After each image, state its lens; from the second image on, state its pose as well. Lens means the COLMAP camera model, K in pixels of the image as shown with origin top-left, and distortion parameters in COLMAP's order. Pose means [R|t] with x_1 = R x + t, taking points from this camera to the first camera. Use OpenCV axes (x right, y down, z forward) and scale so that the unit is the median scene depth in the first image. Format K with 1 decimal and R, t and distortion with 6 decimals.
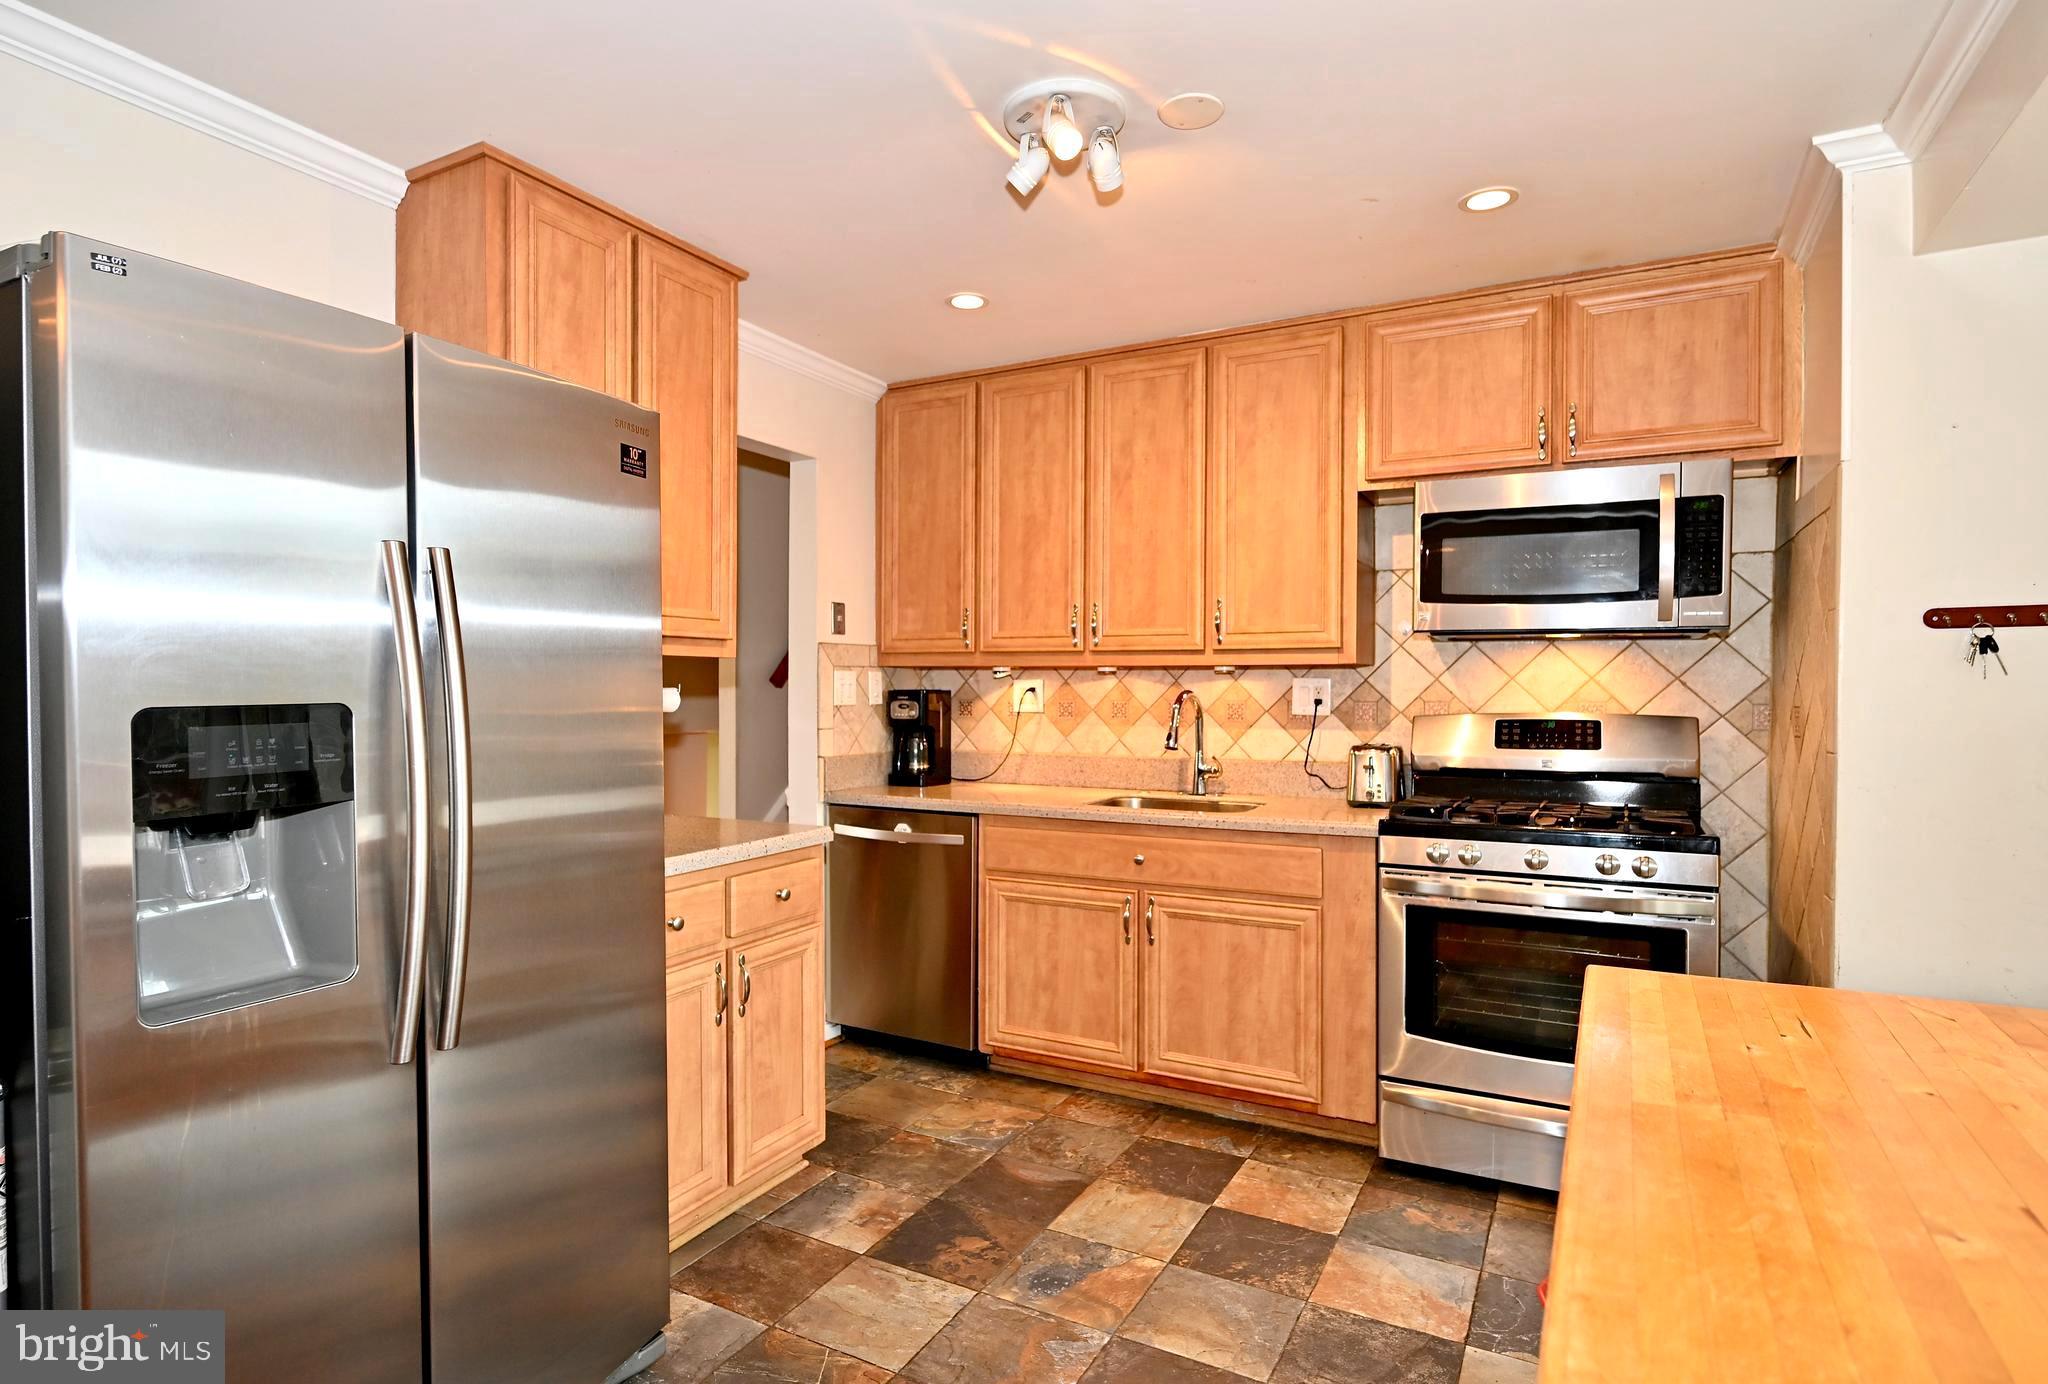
lens RADIAL K [[1079.0, 0, 1021.4], [0, 1079.0, 700.1], [0, 0, 1]] dist [0.001204, -0.000013]
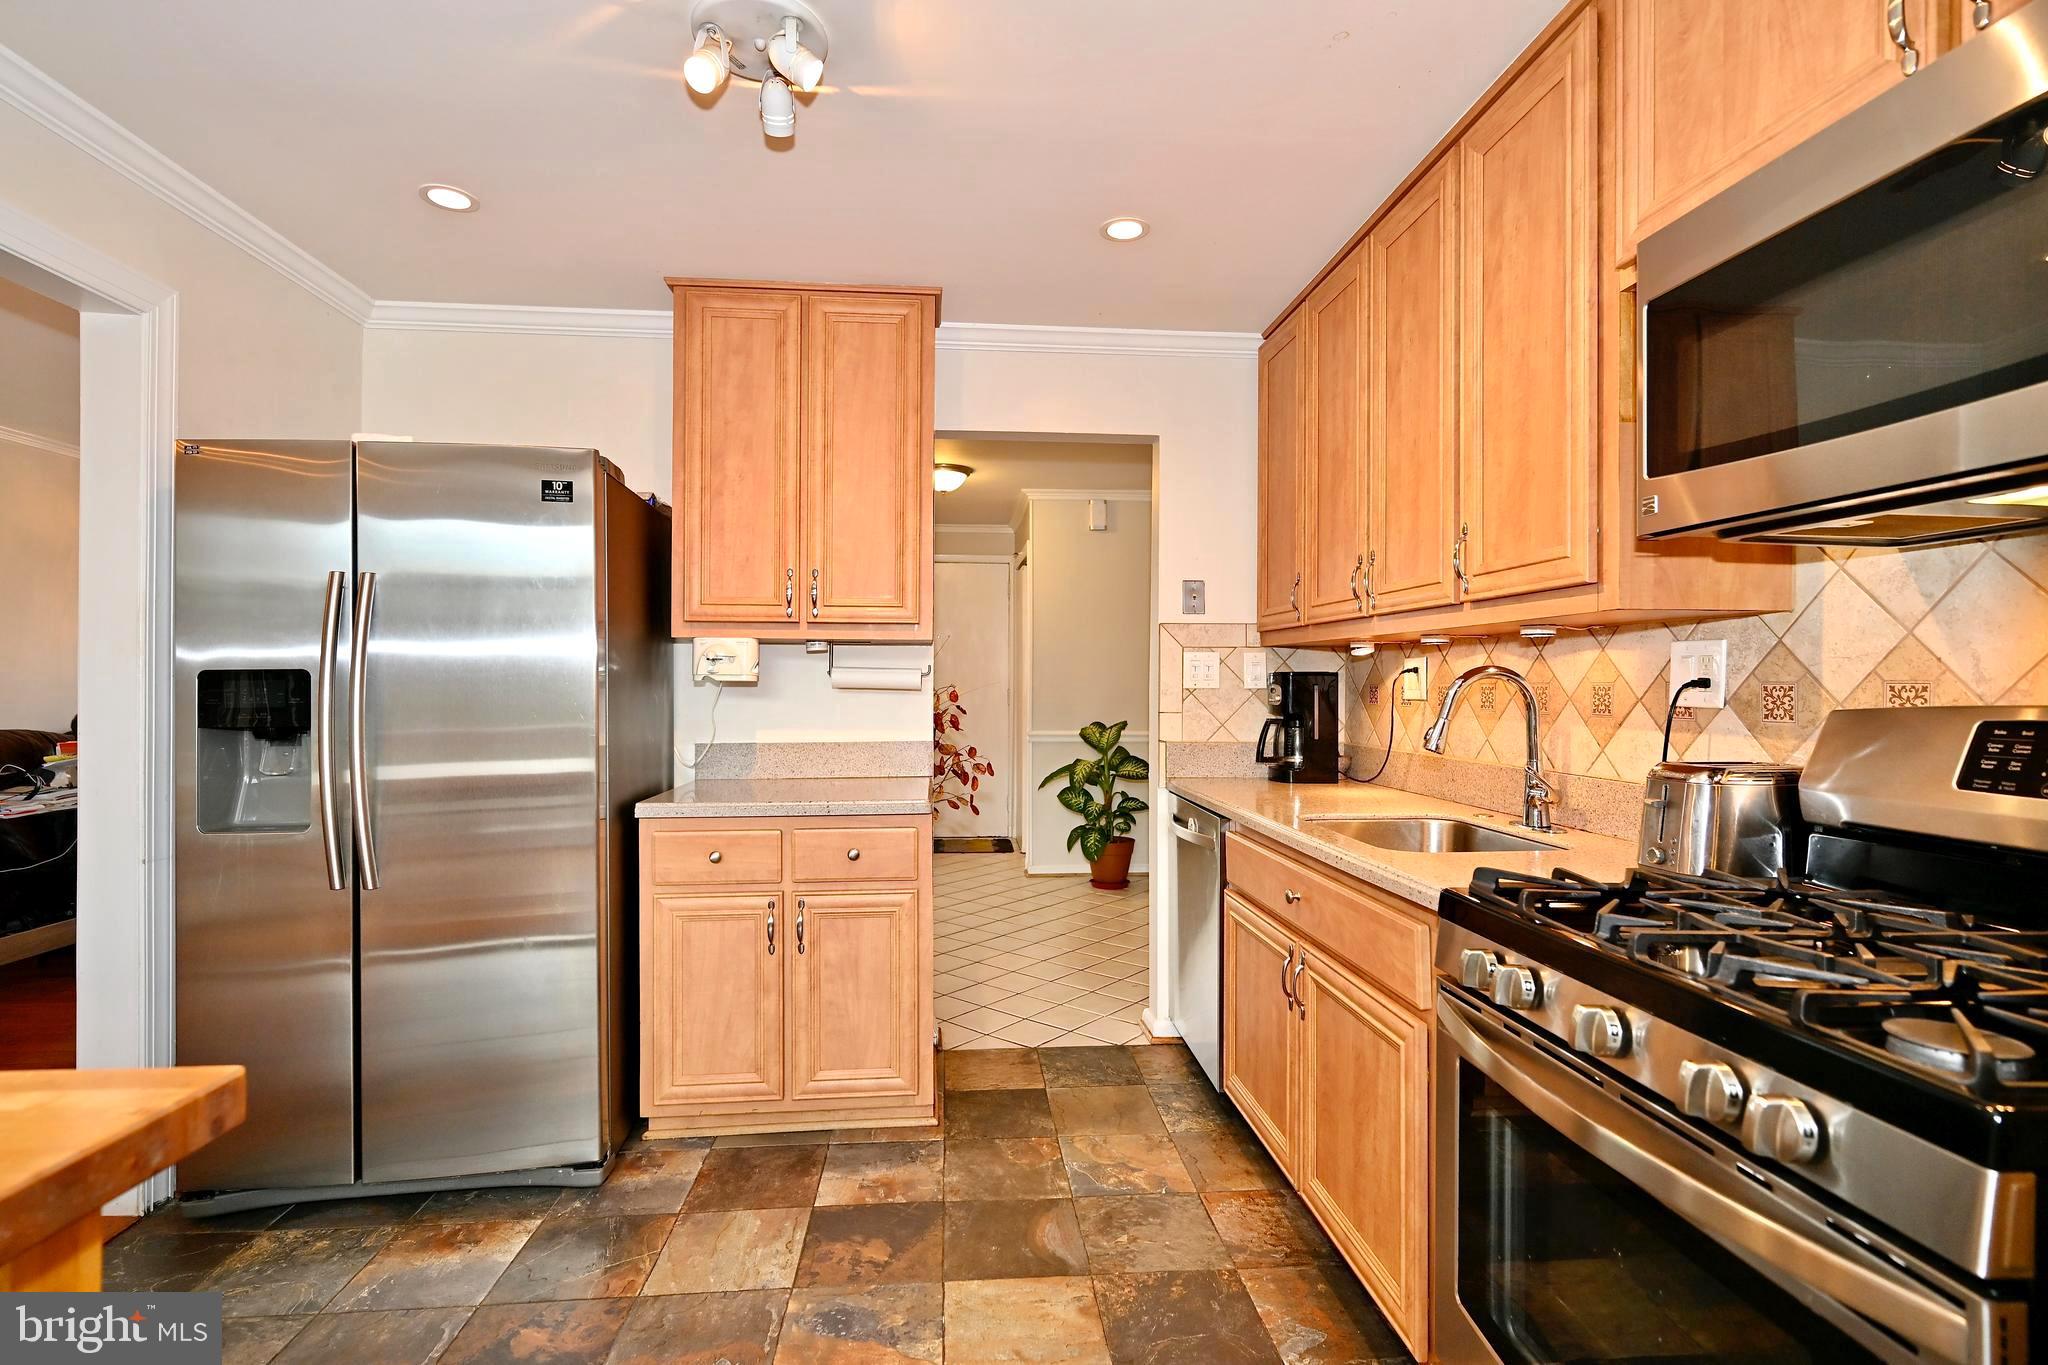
lens RADIAL K [[978.8, 0, 1024.0], [0, 978.8, 682.5], [0, 0, 1]] dist [-0.001799, 0.000148]
pose [[0.542954, -0.001148, -0.839762, 0.600523], [-0.011631, 0.999893, -0.008887, 0.011369], [0.839682, 0.014593, 0.542882, 0.517550]]
